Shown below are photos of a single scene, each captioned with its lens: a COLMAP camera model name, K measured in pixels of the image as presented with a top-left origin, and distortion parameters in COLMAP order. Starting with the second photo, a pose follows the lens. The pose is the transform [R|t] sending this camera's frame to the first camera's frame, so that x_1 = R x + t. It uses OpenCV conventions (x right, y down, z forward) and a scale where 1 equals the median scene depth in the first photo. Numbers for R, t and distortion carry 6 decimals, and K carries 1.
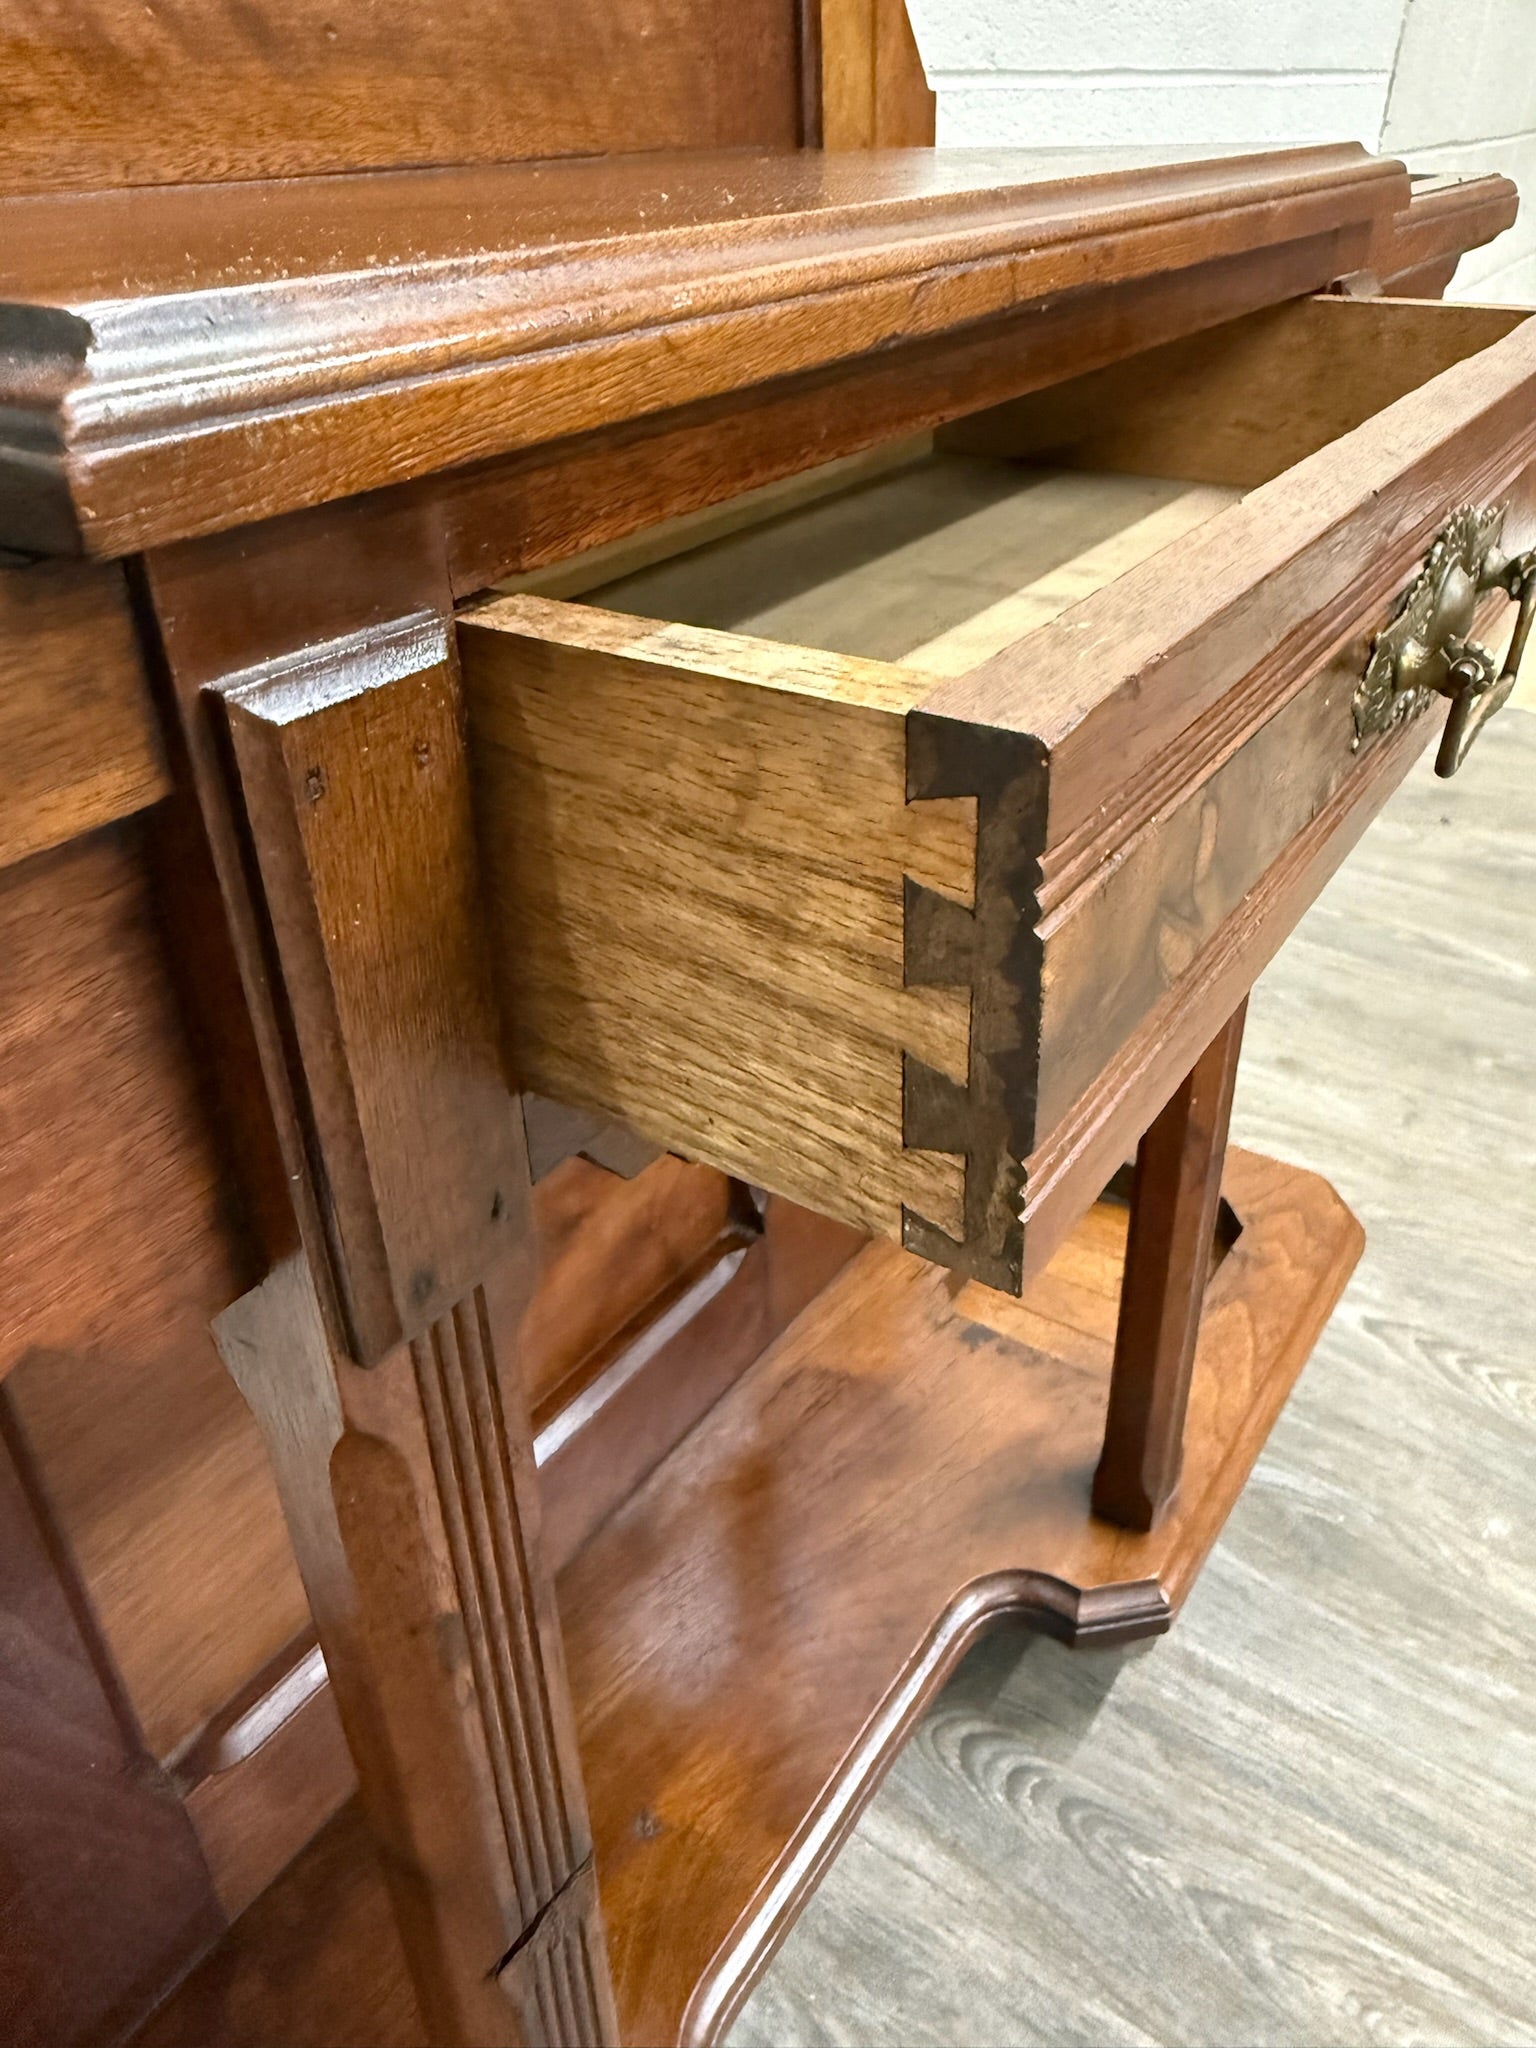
lens RADIAL K [[1477.0, 0, 767.2], [0, 1477.0, 916.4], [0, 0, 1]] dist [0.005631, 0.004197]
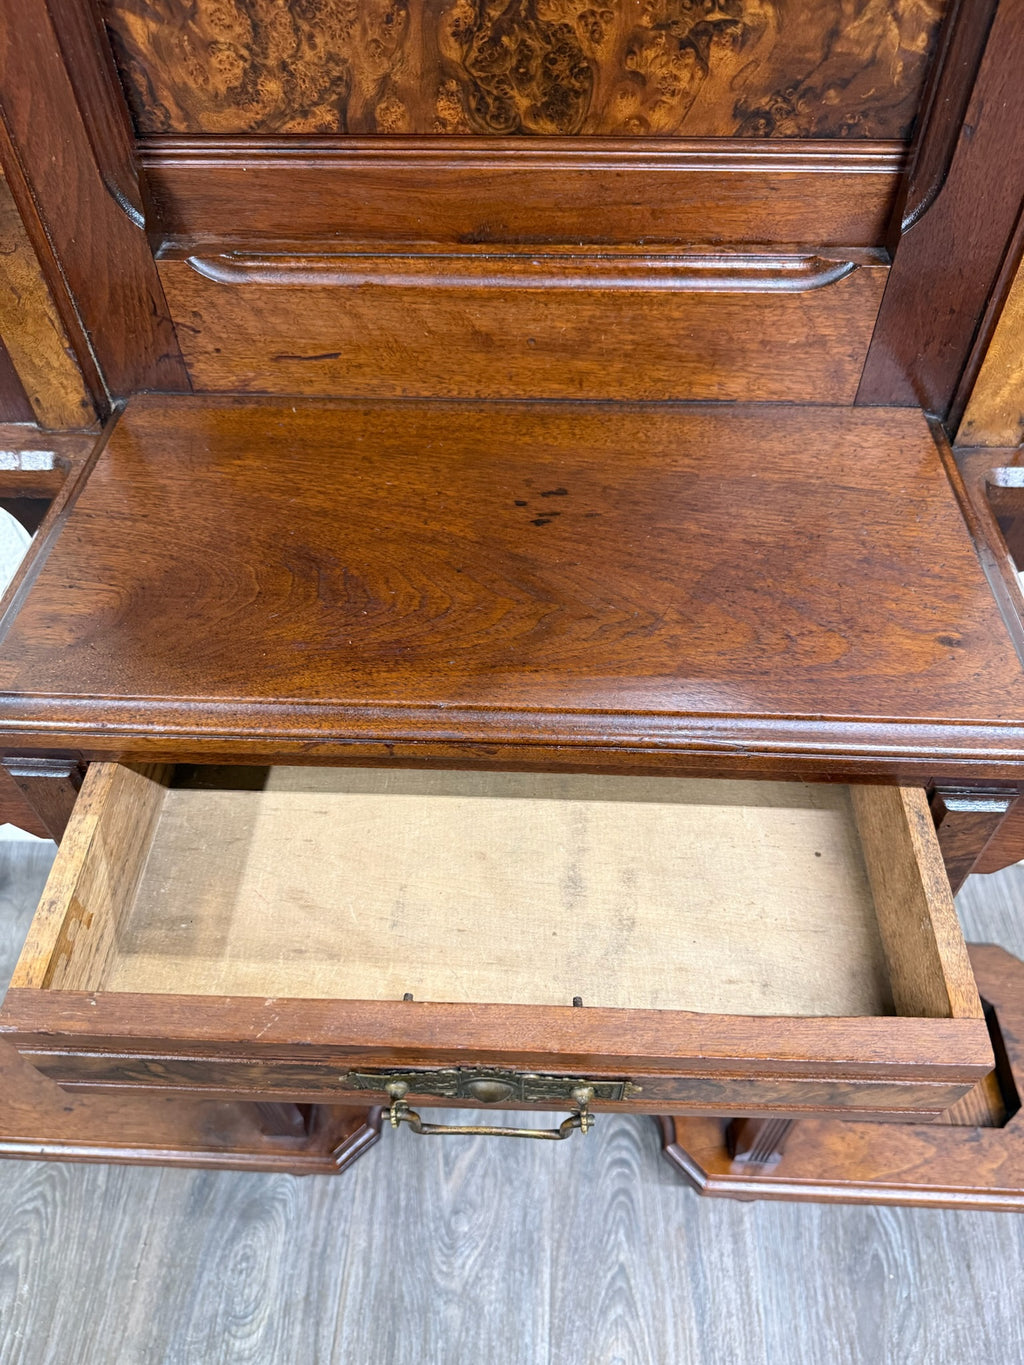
lens RADIAL K [[993.6, 0, 515.0], [0, 993.6, 690.0], [0, 0, 1]] dist [-0.007674, -0.007952]
pose [[0.532290, 0.657107, -0.533739, 0.696908], [-0.409845, 0.751693, 0.516706, -0.931648], [0.740739, -0.056287, 0.669431, 0.088561]]
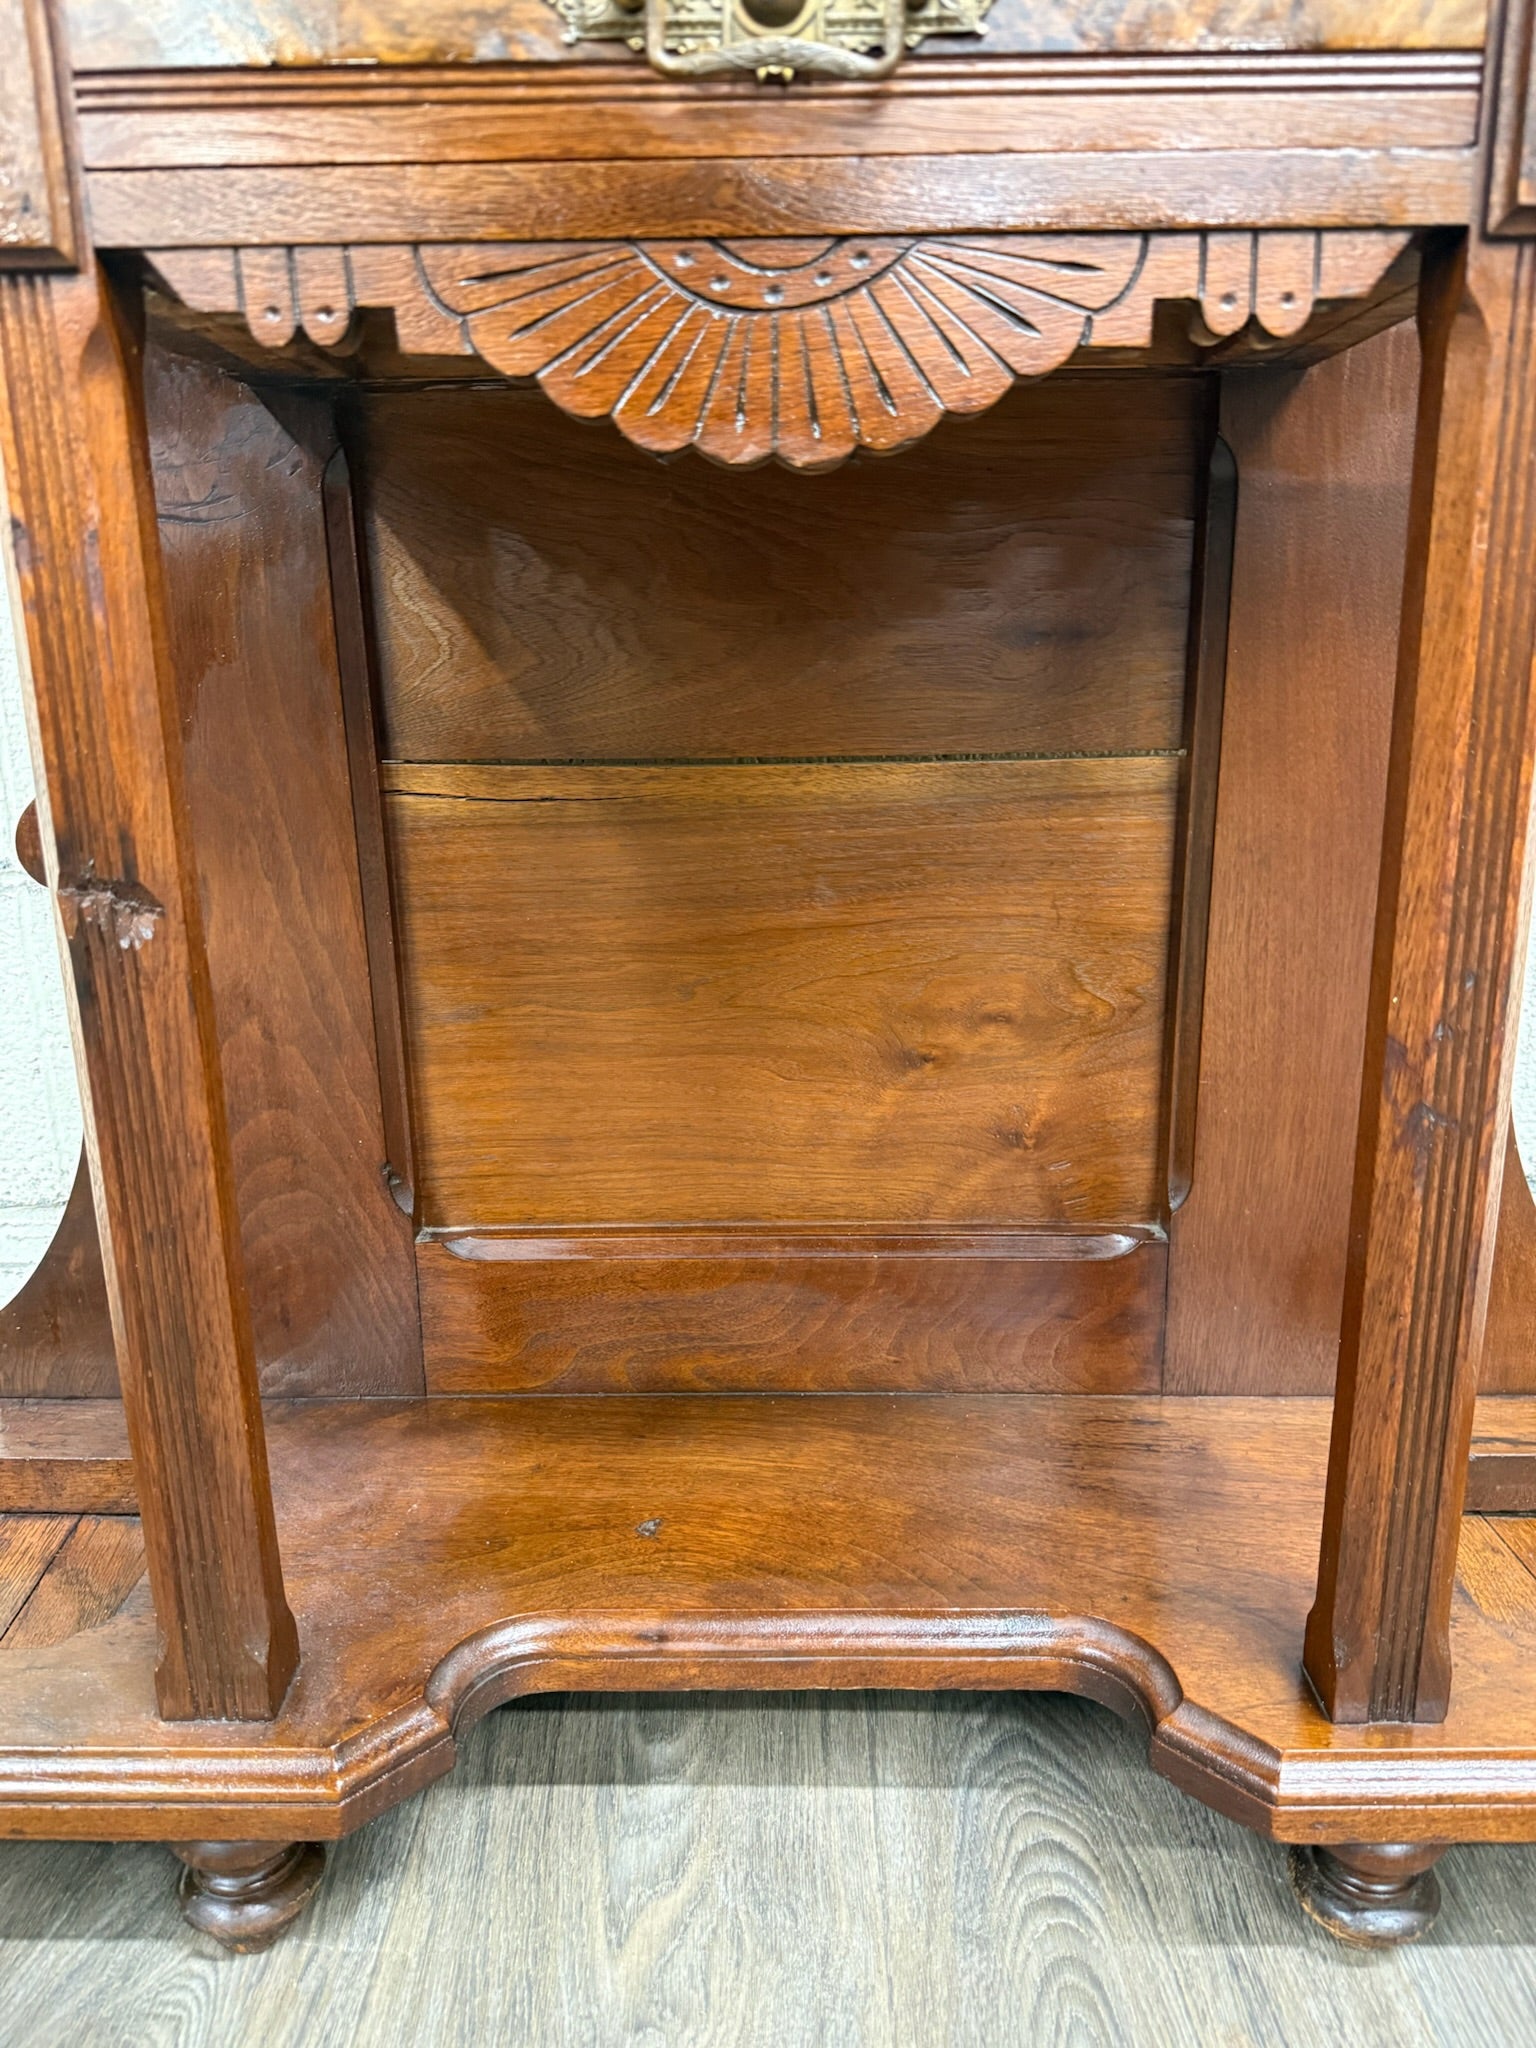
lens RADIAL K [[1414.9, 0, 768.4], [0, 1414.9, 1014.0], [0, 0, 1]] dist [0.003982, -0.071270]
pose [[0.564574, 0.223178, -0.794637, 1.027667], [-0.400969, 0.915673, -0.027709, 0.423849], [0.721443, 0.334268, 0.606452, 0.519480]]
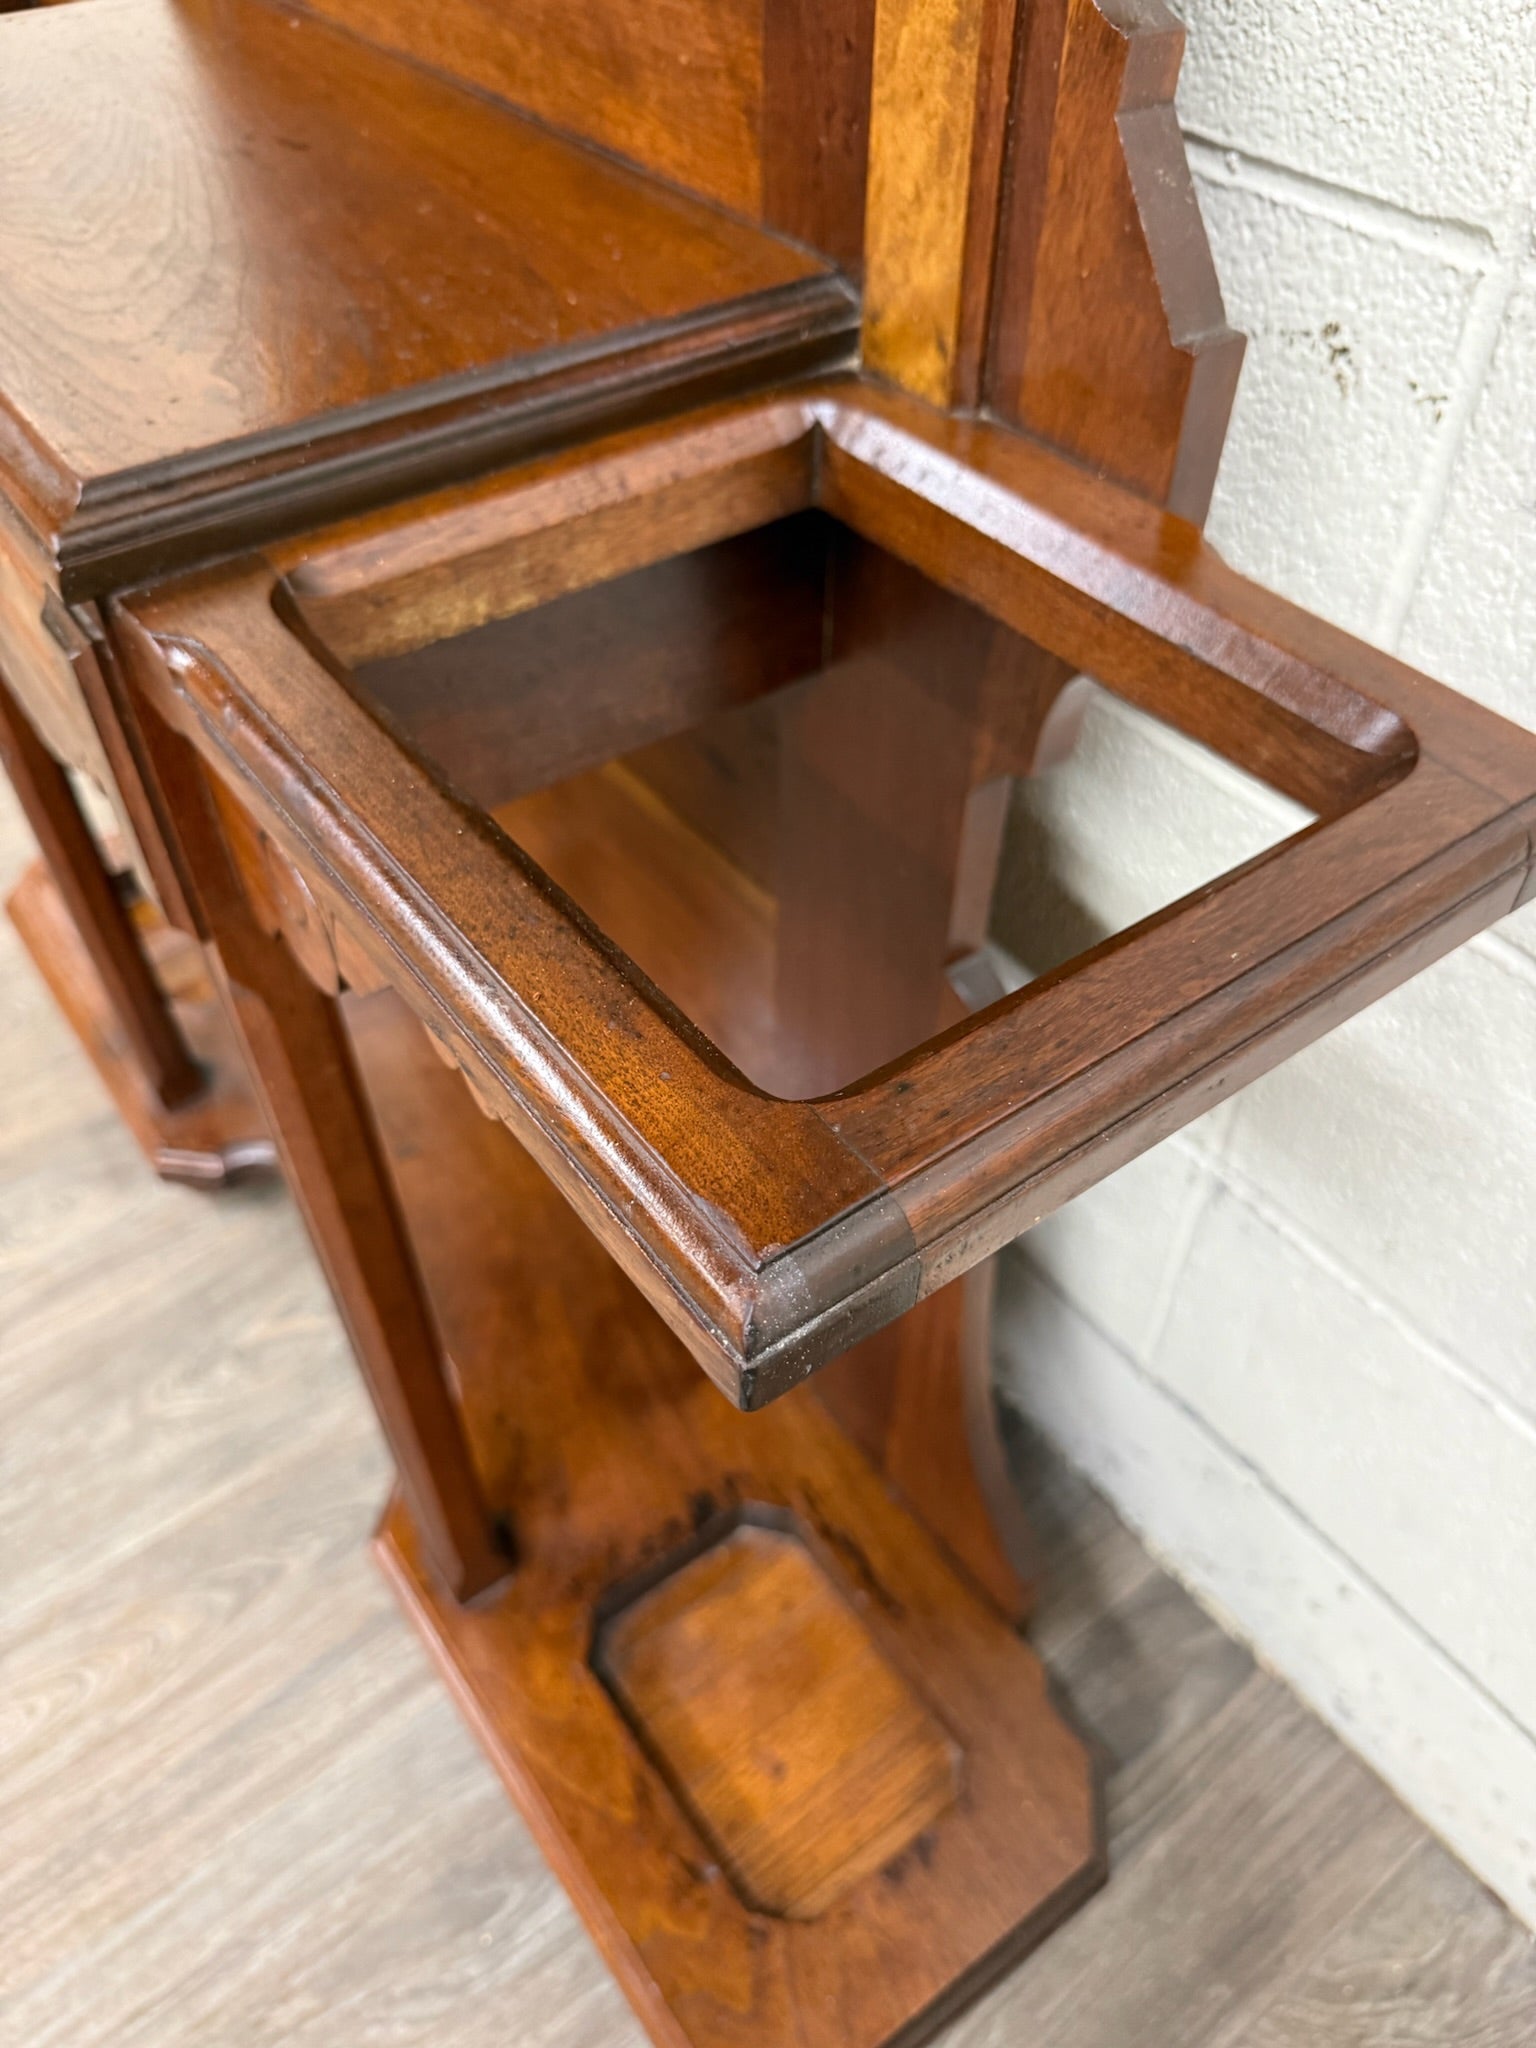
lens RADIAL K [[1515.4, 0, 762.9], [0, 1515.4, 1028.1], [0, 0, 1]] dist [-0.045657, 0.010457]
pose [[-0.318663, 0.705738, -0.632761, 1.100535], [-0.452990, 0.473007, 0.755688, -1.280292], [0.832619, 0.527444, 0.168962, 1.498247]]
